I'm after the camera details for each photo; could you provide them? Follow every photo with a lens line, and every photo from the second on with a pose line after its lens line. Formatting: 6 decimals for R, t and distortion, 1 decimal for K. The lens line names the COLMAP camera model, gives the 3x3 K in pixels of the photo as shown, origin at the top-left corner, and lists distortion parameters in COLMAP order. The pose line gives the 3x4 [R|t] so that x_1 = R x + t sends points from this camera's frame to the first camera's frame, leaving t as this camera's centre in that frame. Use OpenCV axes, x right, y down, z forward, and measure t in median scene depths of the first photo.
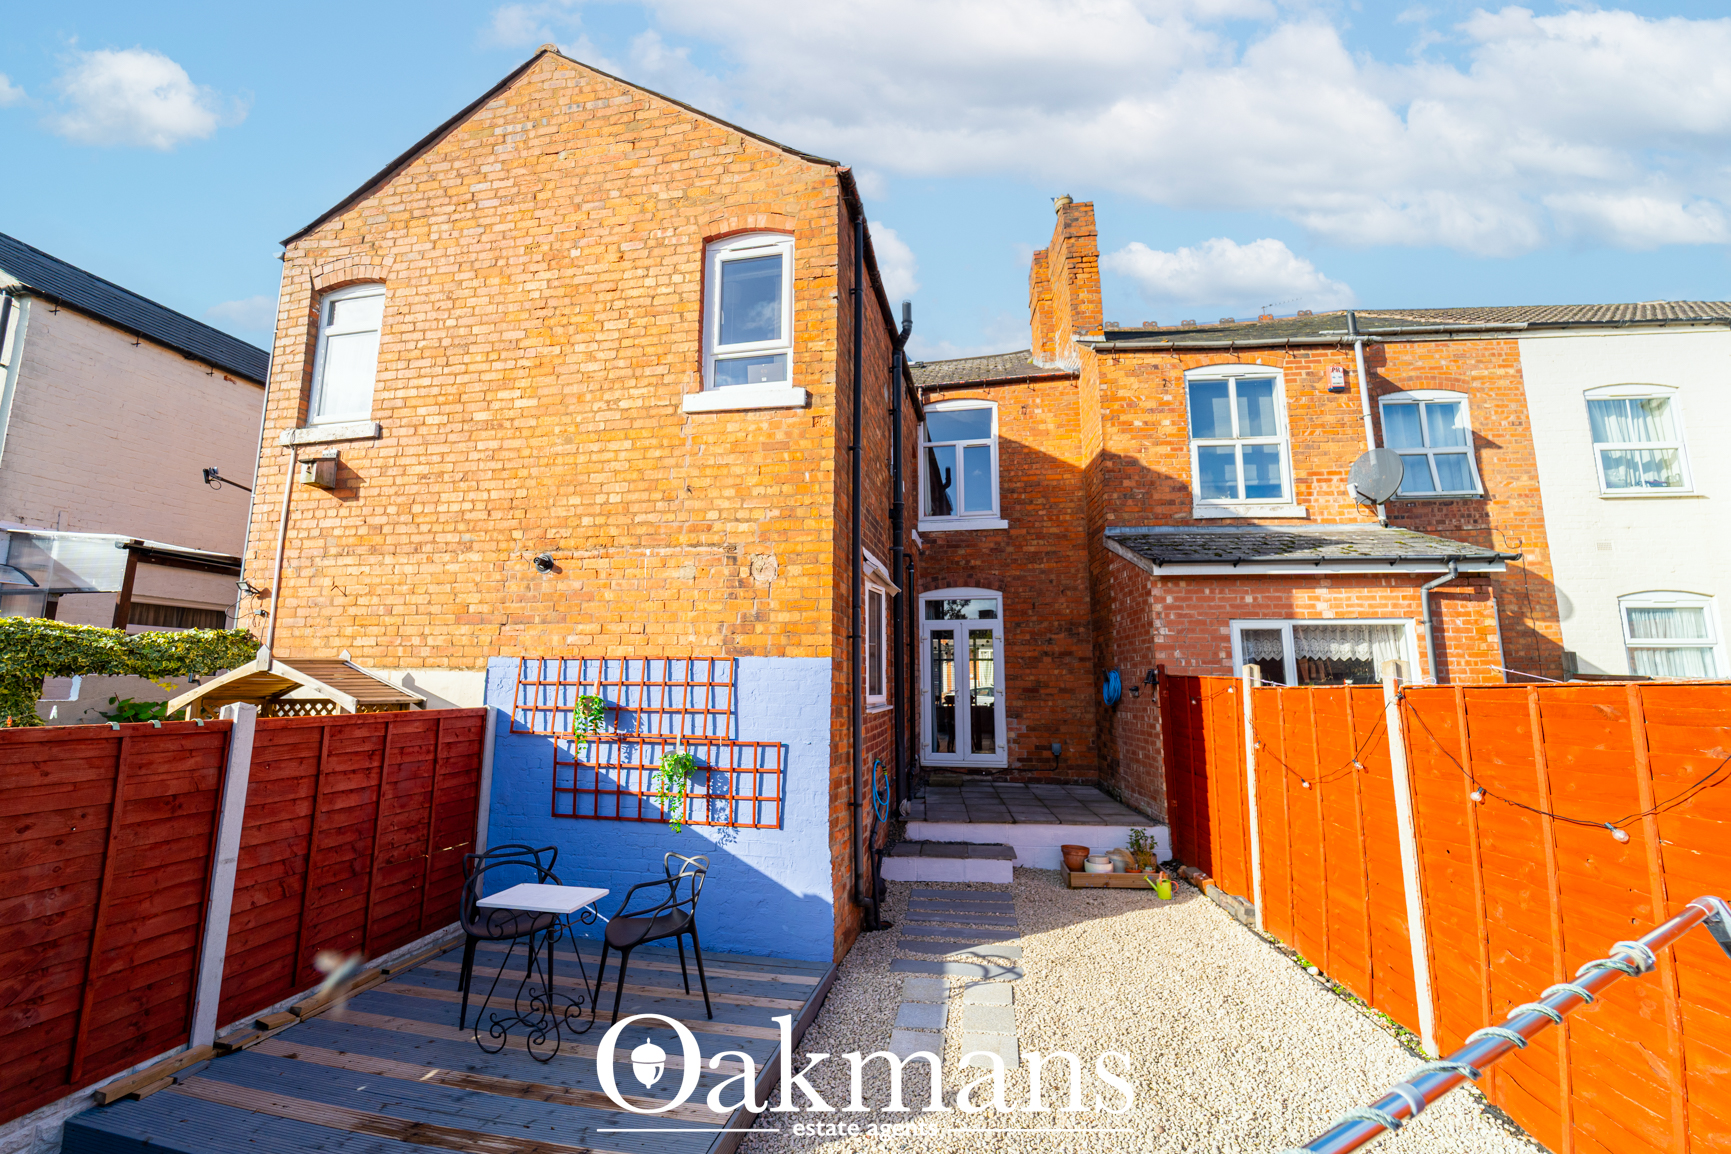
lens RADIAL K [[702.7, 0, 875.5], [0, 702.7, 572.7], [0, 0, 1]] dist [0.000885, -0.001420]
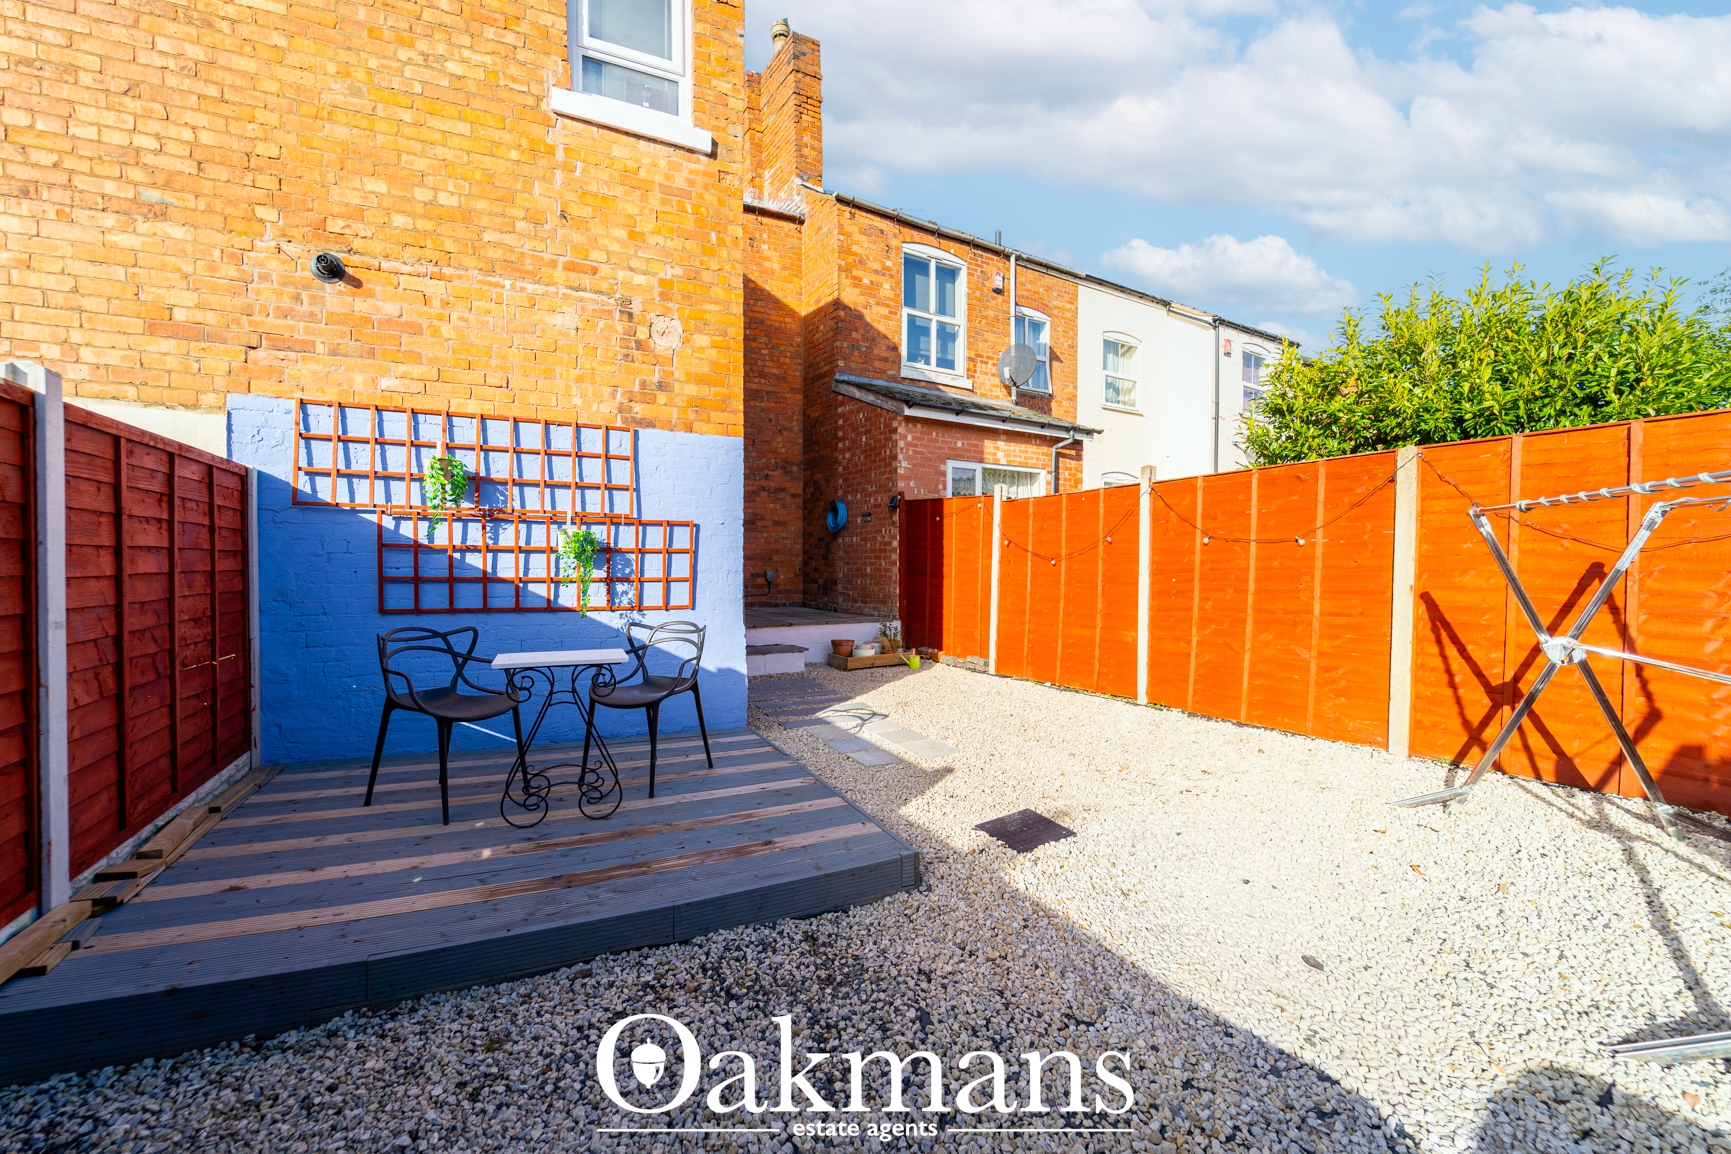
lens RADIAL K [[700.8, 0, 865.5], [0, 700.8, 577.0], [0, 0, 1]] dist [-0.000044, -0.002847]
pose [[0.804767, -0.010926, 0.593490, -0.446569], [-0.092258, 0.985378, 0.143242, 0.137399], [-0.586377, -0.170031, 0.791992, 0.082386]]
